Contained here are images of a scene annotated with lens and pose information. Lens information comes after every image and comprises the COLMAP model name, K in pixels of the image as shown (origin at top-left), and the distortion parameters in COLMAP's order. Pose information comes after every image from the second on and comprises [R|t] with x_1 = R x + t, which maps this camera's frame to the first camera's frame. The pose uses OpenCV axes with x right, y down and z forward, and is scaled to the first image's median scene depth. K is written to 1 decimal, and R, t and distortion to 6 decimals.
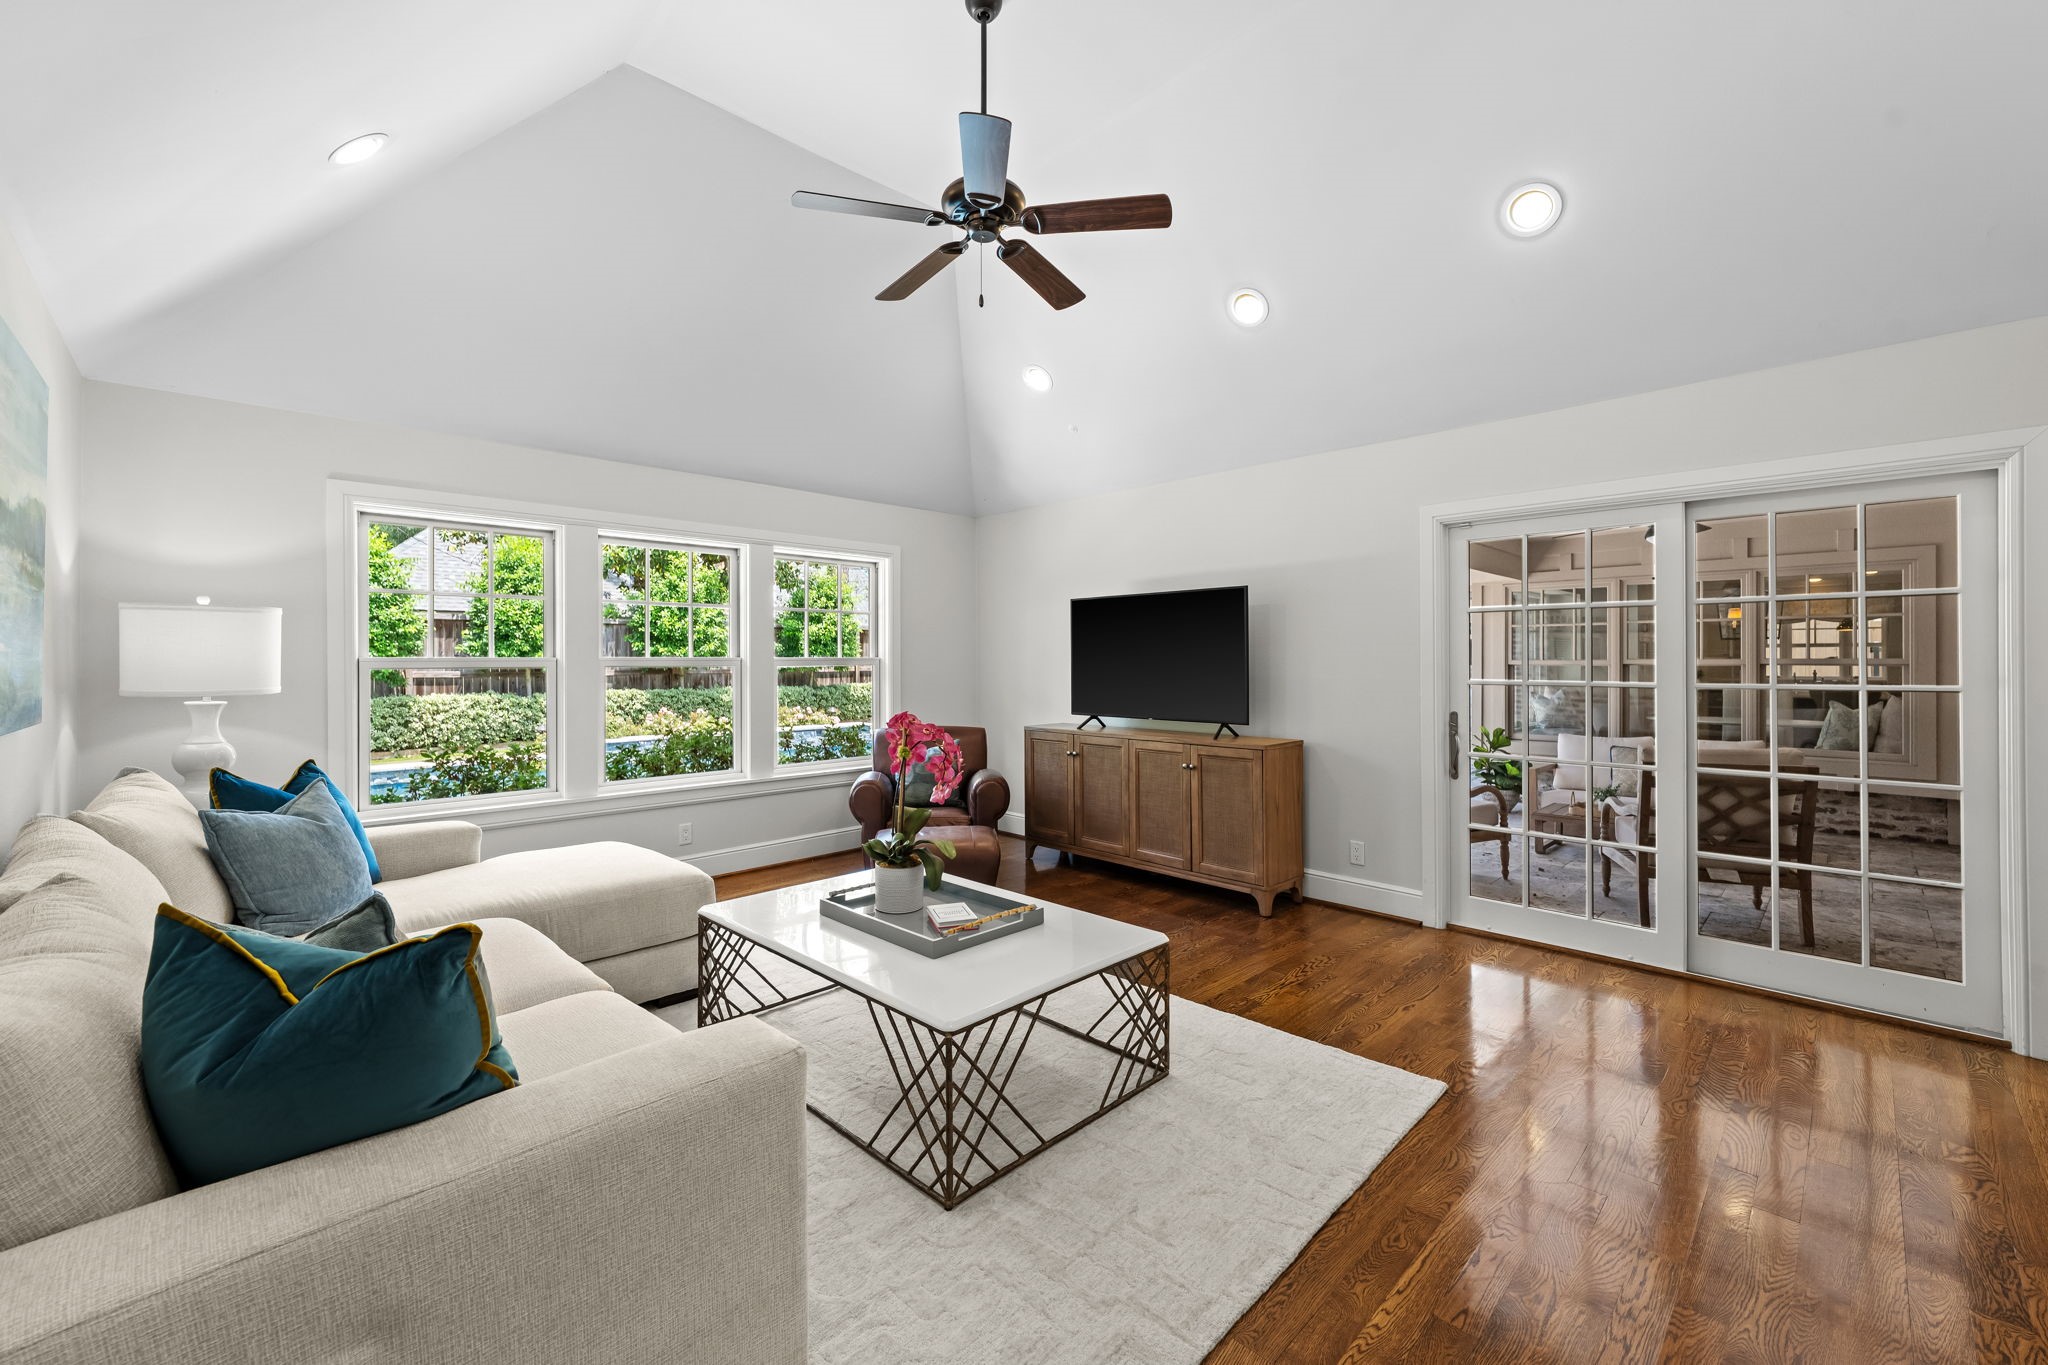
lens RADIAL K [[840.1, 0, 1026.2], [0, 840.1, 661.1], [0, 0, 1]] dist [0.000312, -0.000101]
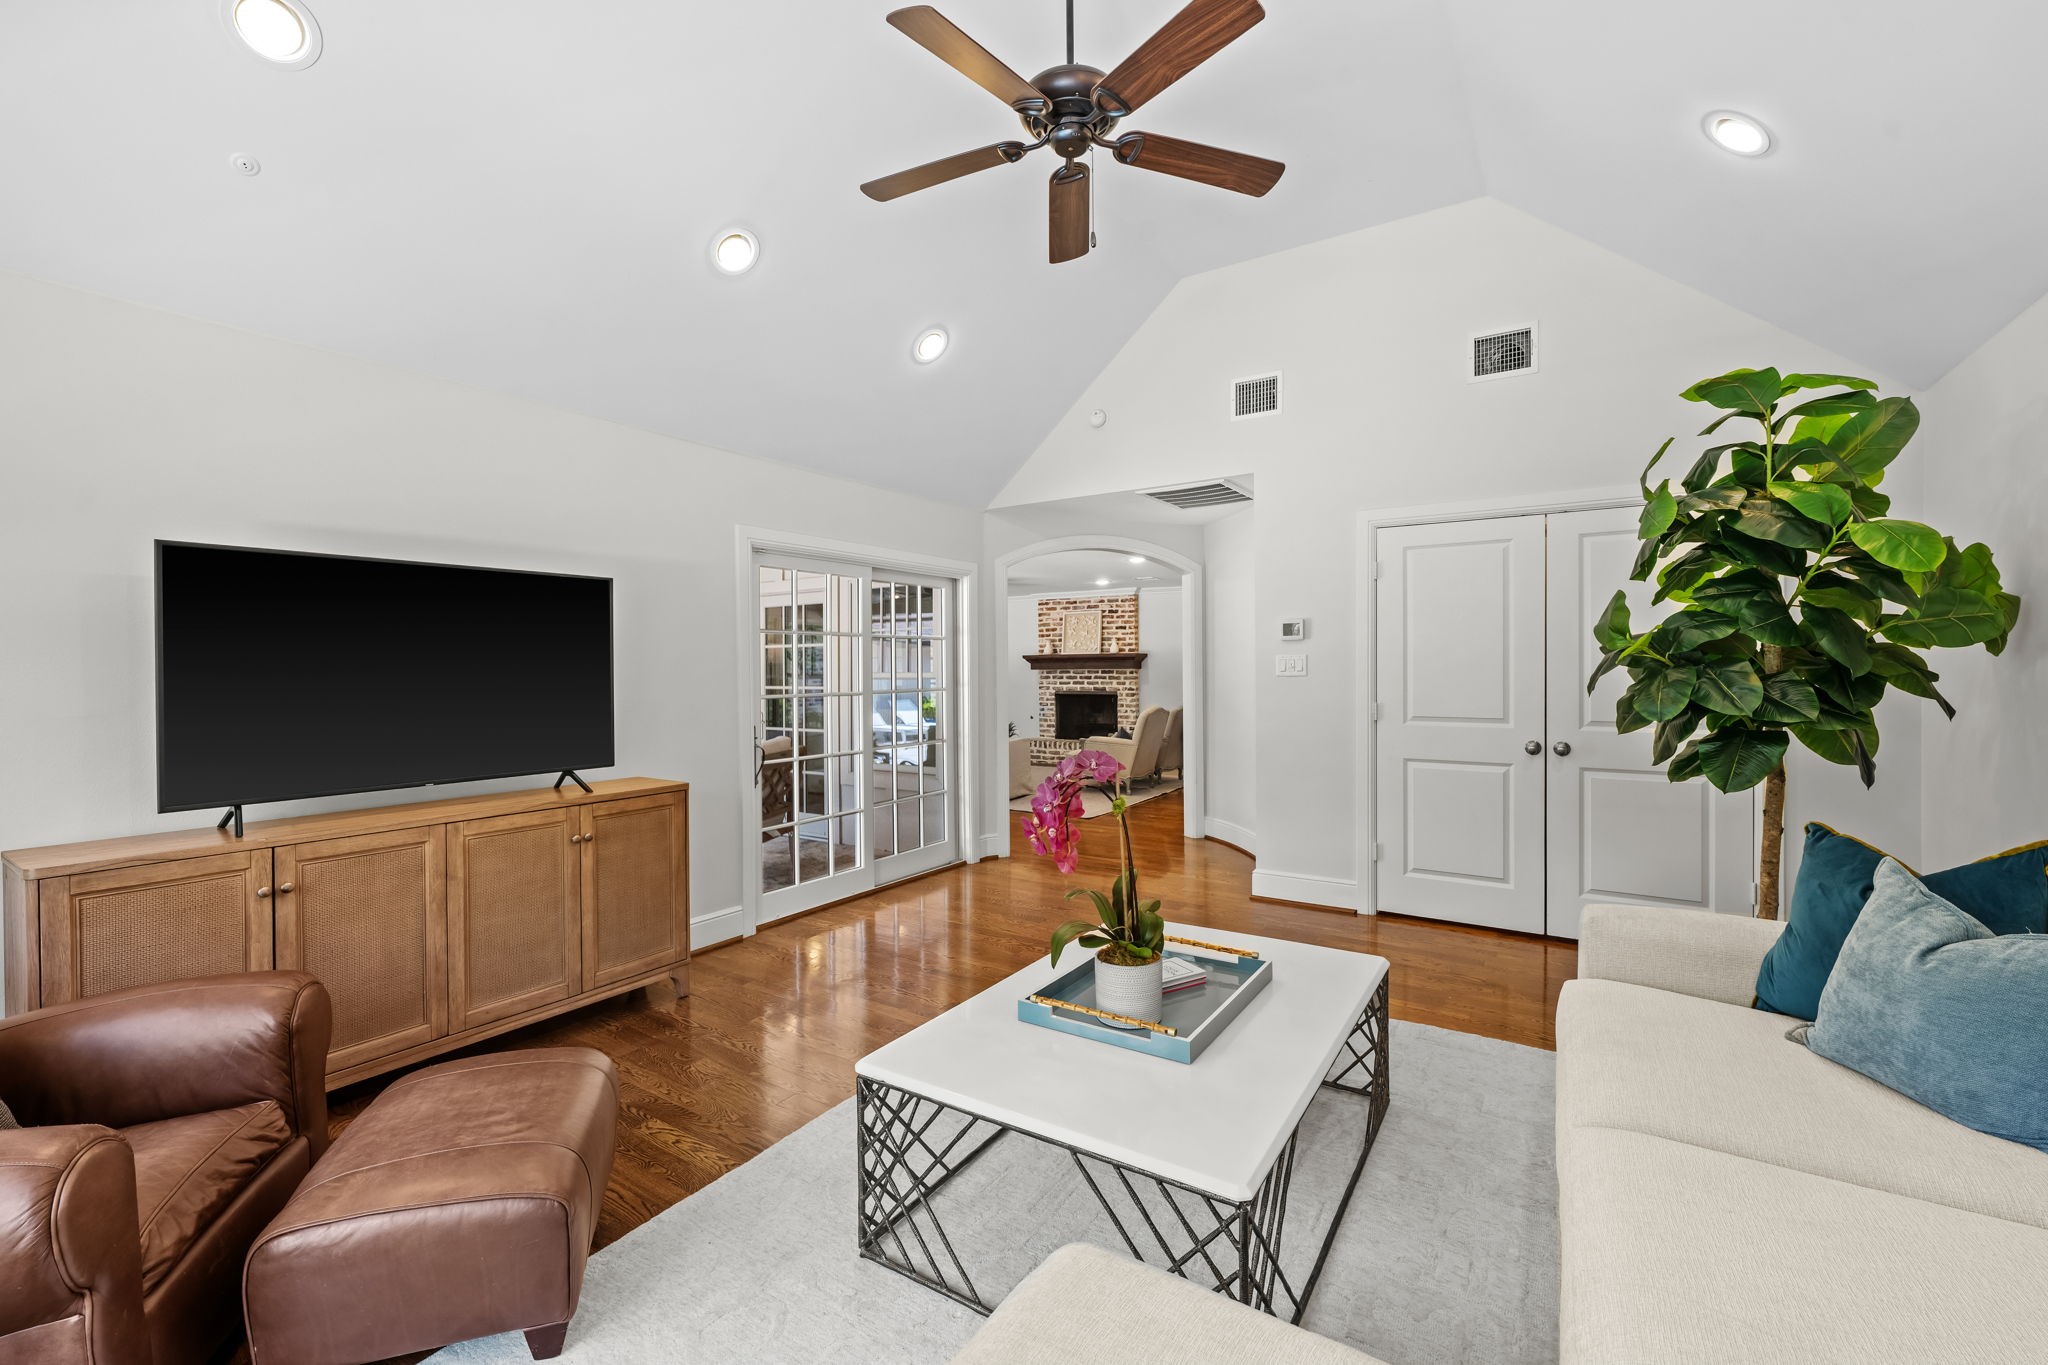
lens RADIAL K [[840.1, 0, 1027.2], [0, 840.1, 679.5], [0, 0, 1]] dist [0.000312, -0.000101]
pose [[-0.211098, -0.008553, 0.977428, -0.579260], [0.008549, 0.999907, 0.010596, -0.005633], [-0.977428, 0.010593, -0.211005, 0.854143]]
